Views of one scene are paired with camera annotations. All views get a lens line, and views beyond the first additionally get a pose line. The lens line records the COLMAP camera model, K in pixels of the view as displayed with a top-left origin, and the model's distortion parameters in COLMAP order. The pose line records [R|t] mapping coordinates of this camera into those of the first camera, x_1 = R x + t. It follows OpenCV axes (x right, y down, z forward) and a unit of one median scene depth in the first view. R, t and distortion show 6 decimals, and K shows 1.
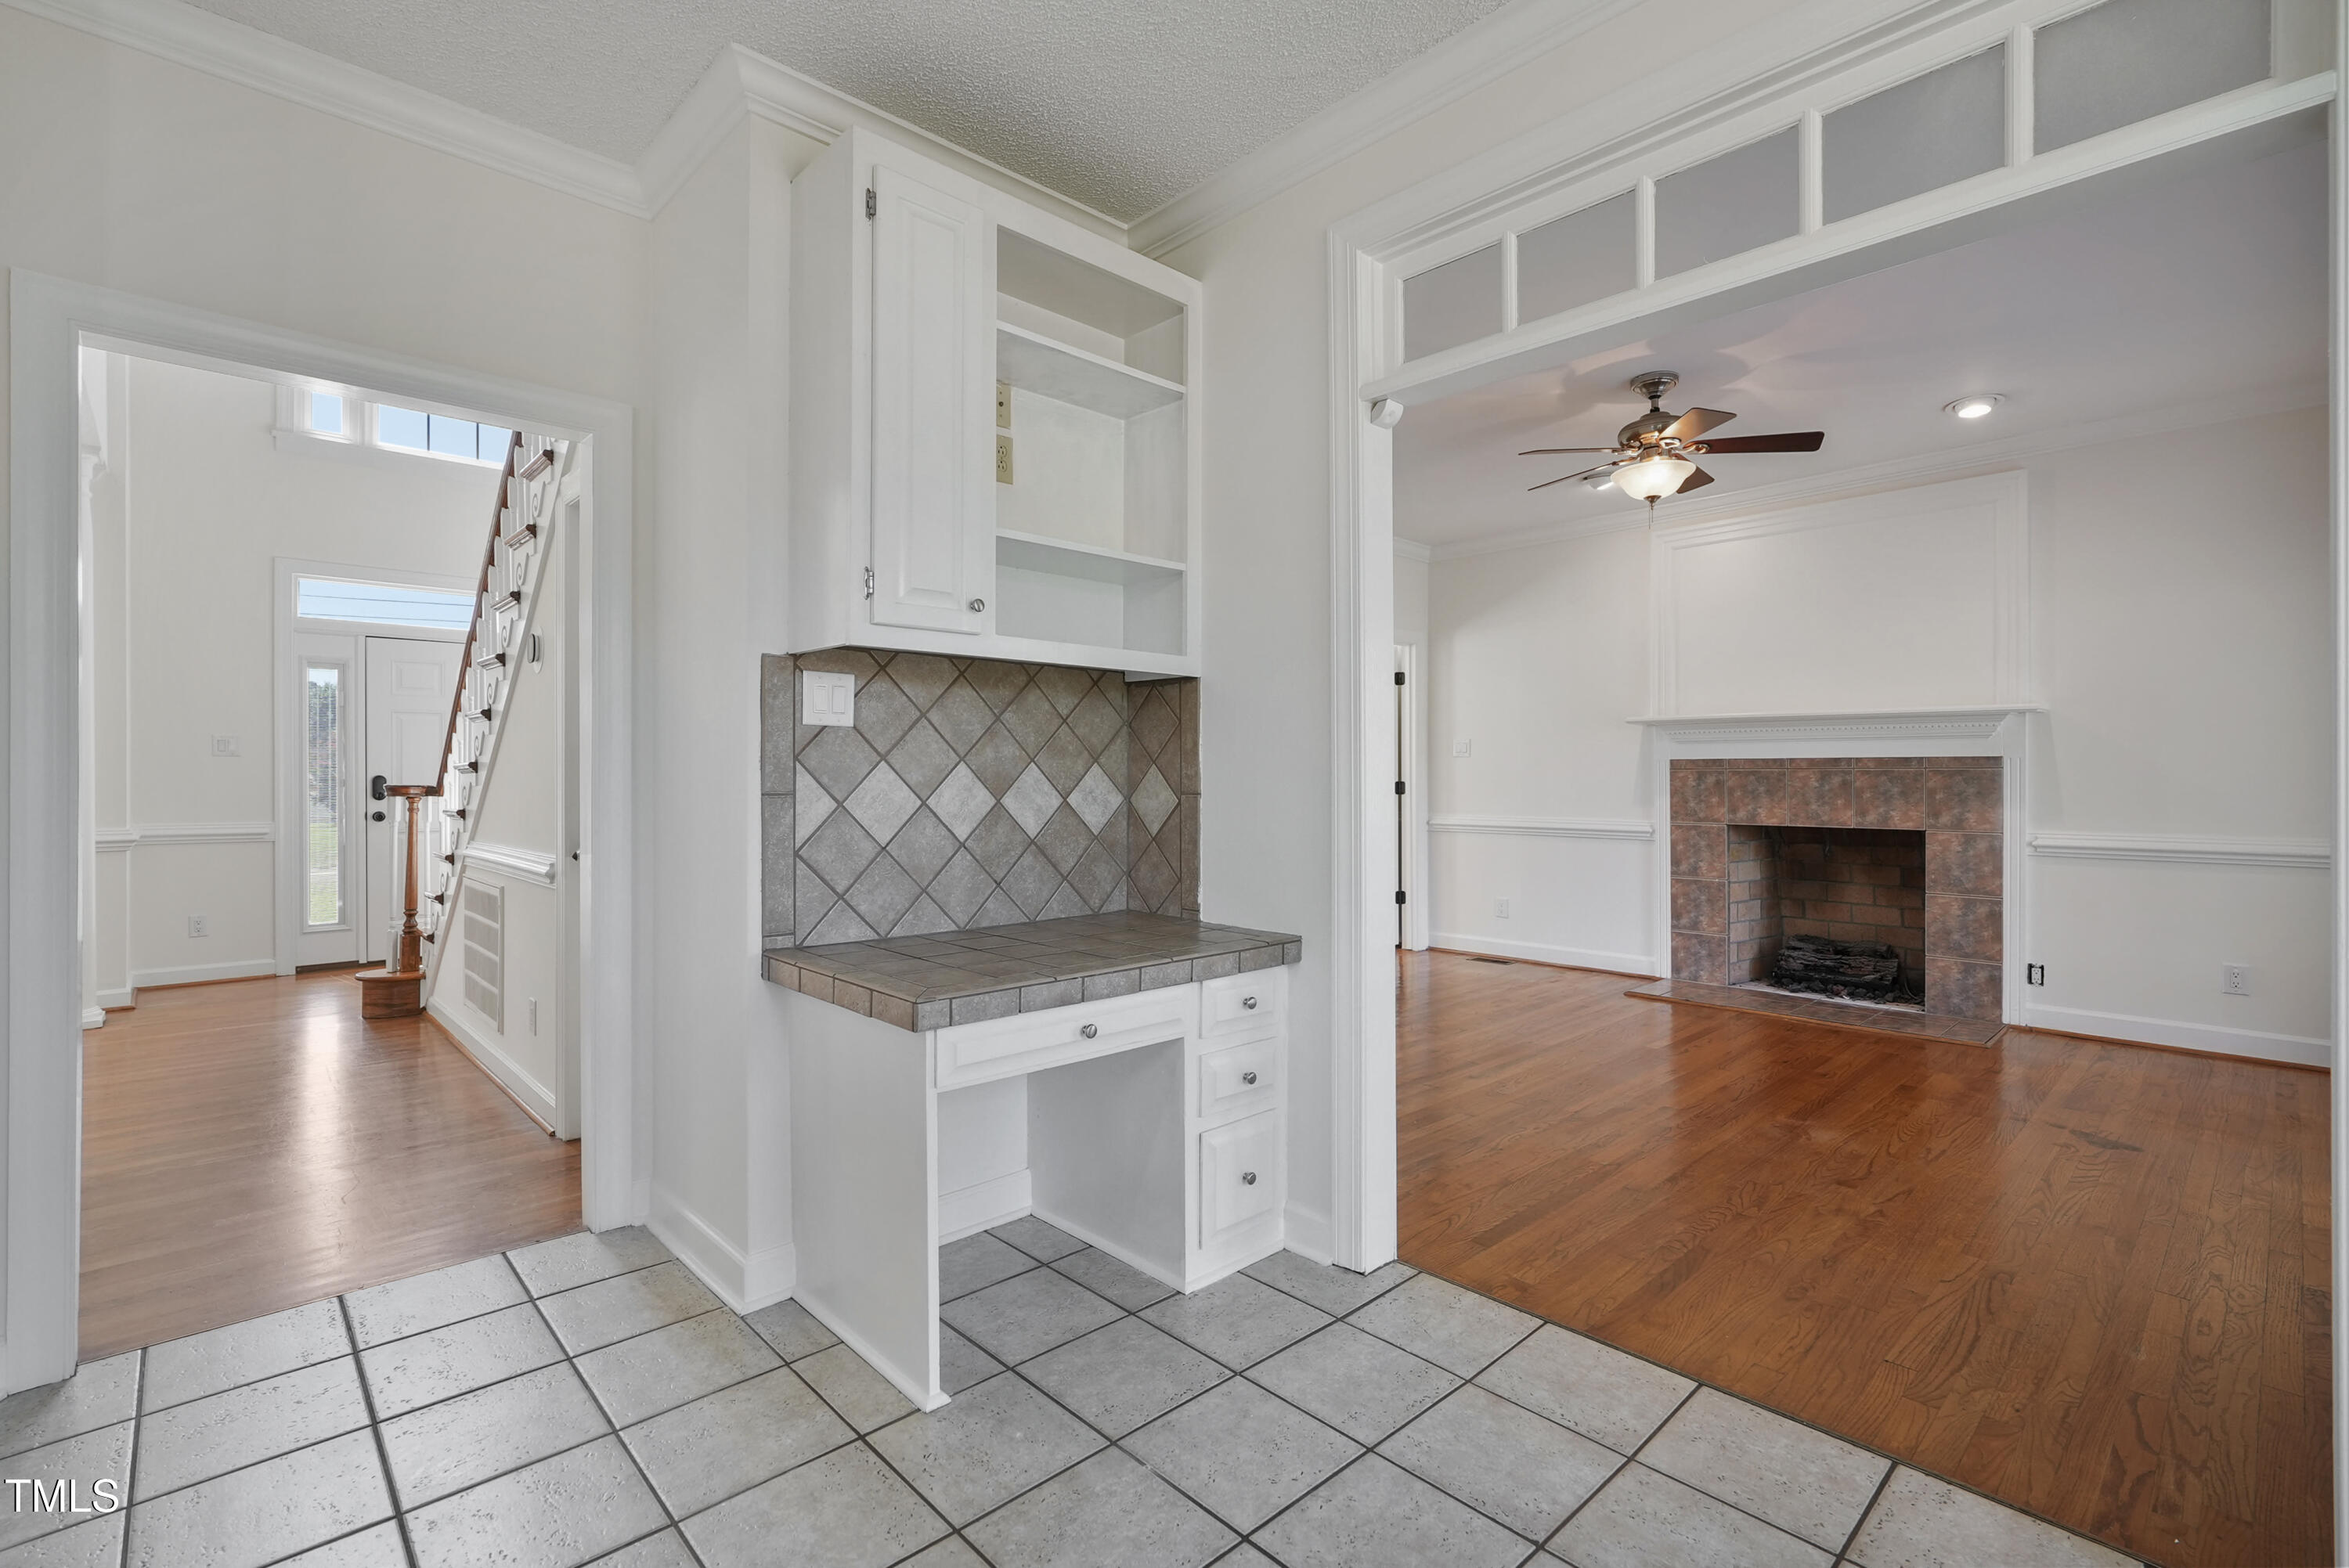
lens RADIAL K [[1072.0, 0, 1170.5], [0, 1072.0, 770.4], [0, 0, 1]] dist [-0.013429, 0.005599]
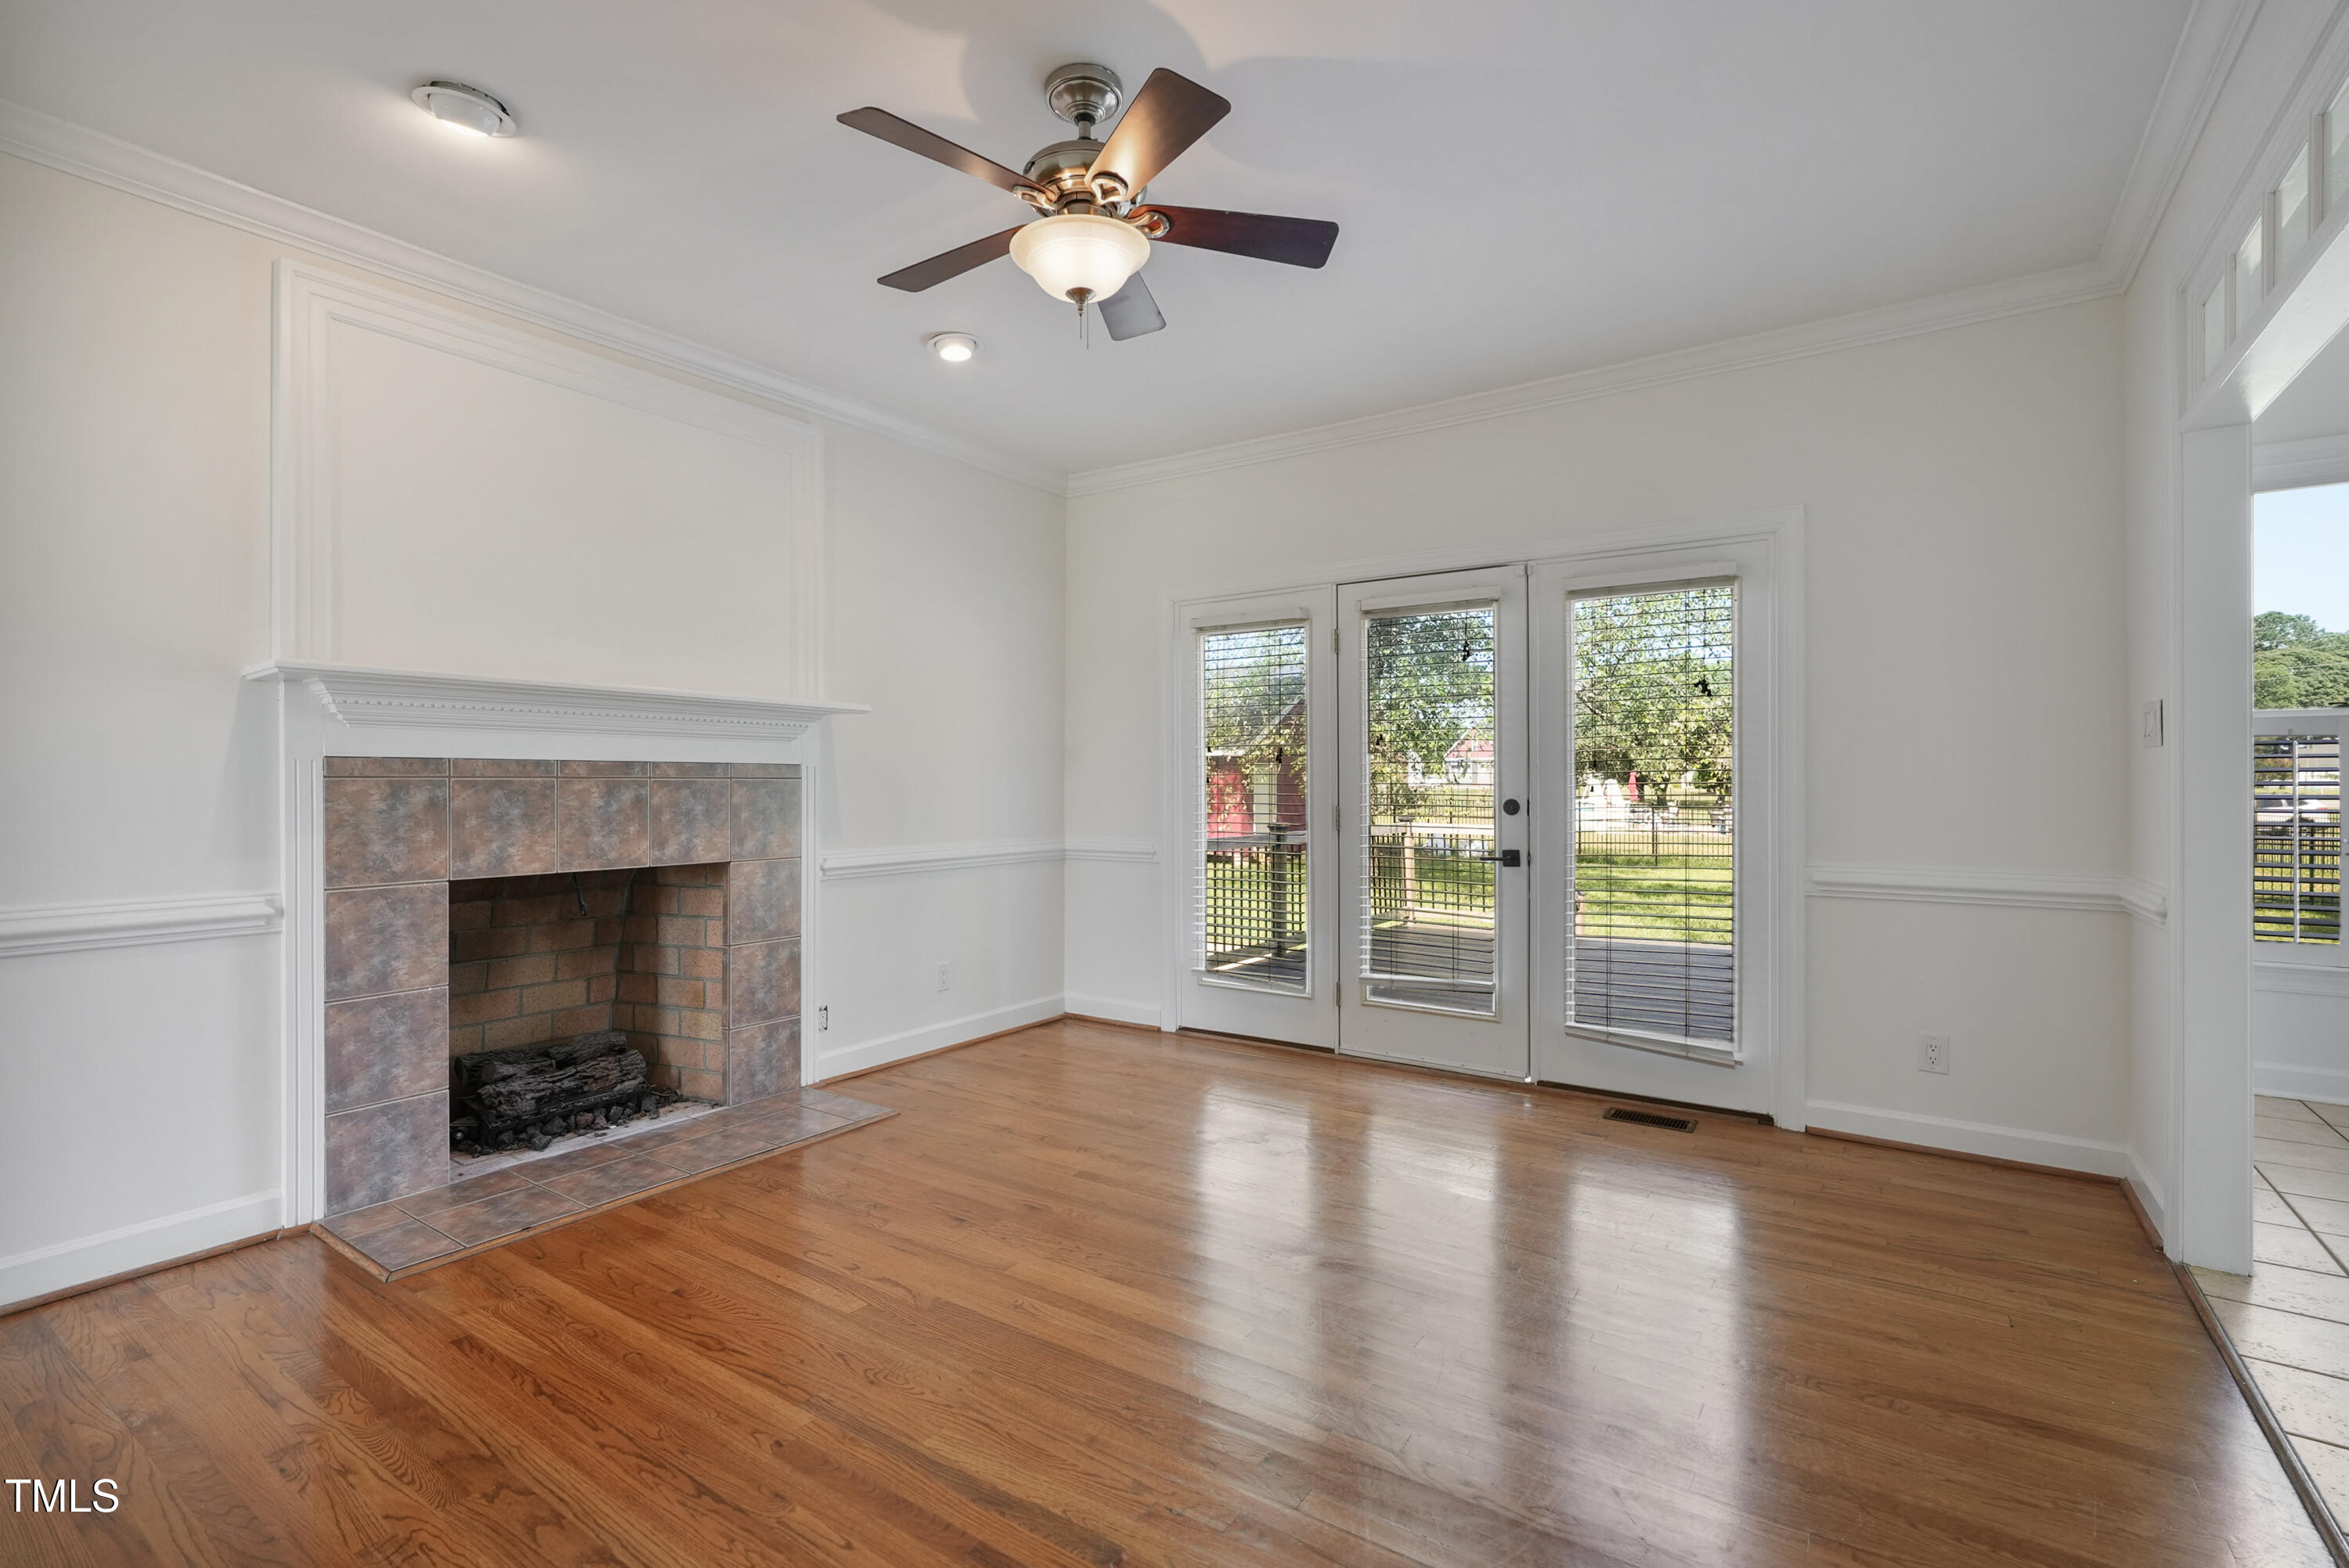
lens RADIAL K [[1072.0, 0, 1153.6], [0, 1072.0, 781.1], [0, 0, 1]] dist [-0.013429, 0.005599]
pose [[-0.216046, 0.001640, 0.976382, -0.079825], [-0.003933, 0.999989, -0.002550, 0.000657], [-0.976375, -0.004391, -0.216037, 0.813098]]
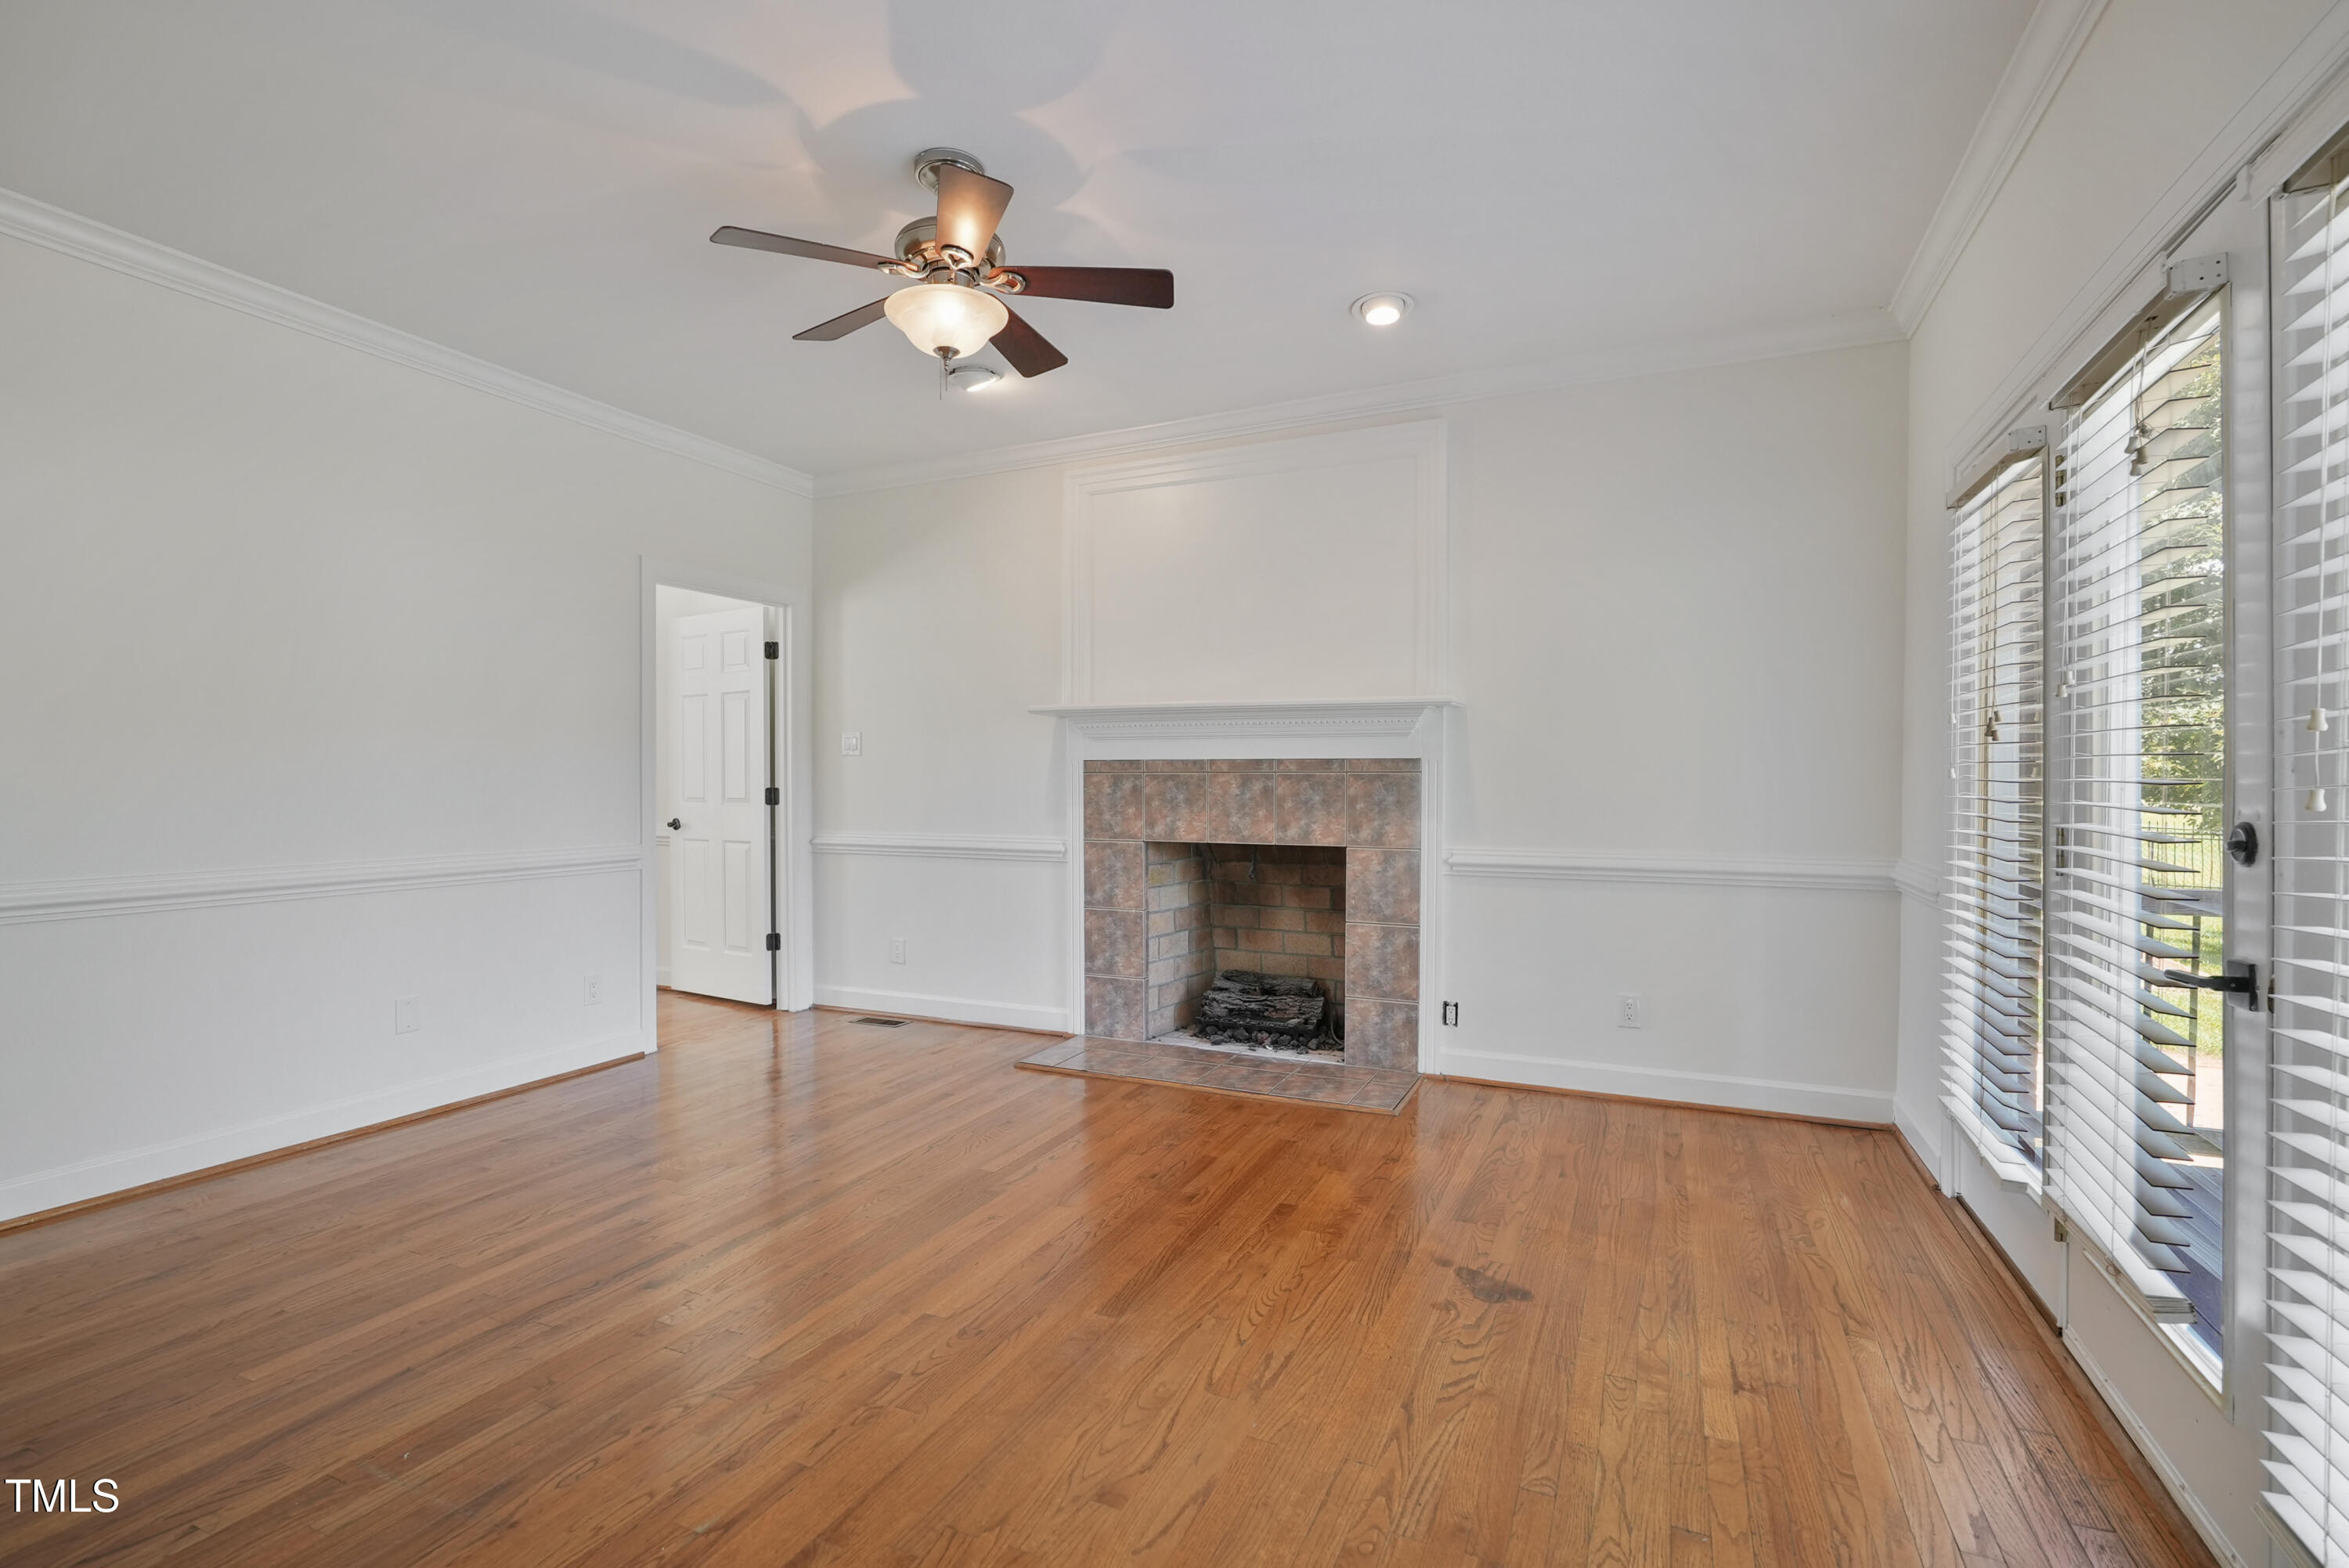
lens RADIAL K [[1072.0, 0, 1194.6], [0, 1072.0, 796.7], [0, 0, 1]] dist [-0.013429, 0.005599]
pose [[0.919871, -0.005777, 0.392179, 0.252416], [-0.002903, 0.999764, 0.021538, -0.000502], [-0.392211, -0.020951, 0.919637, 0.257939]]
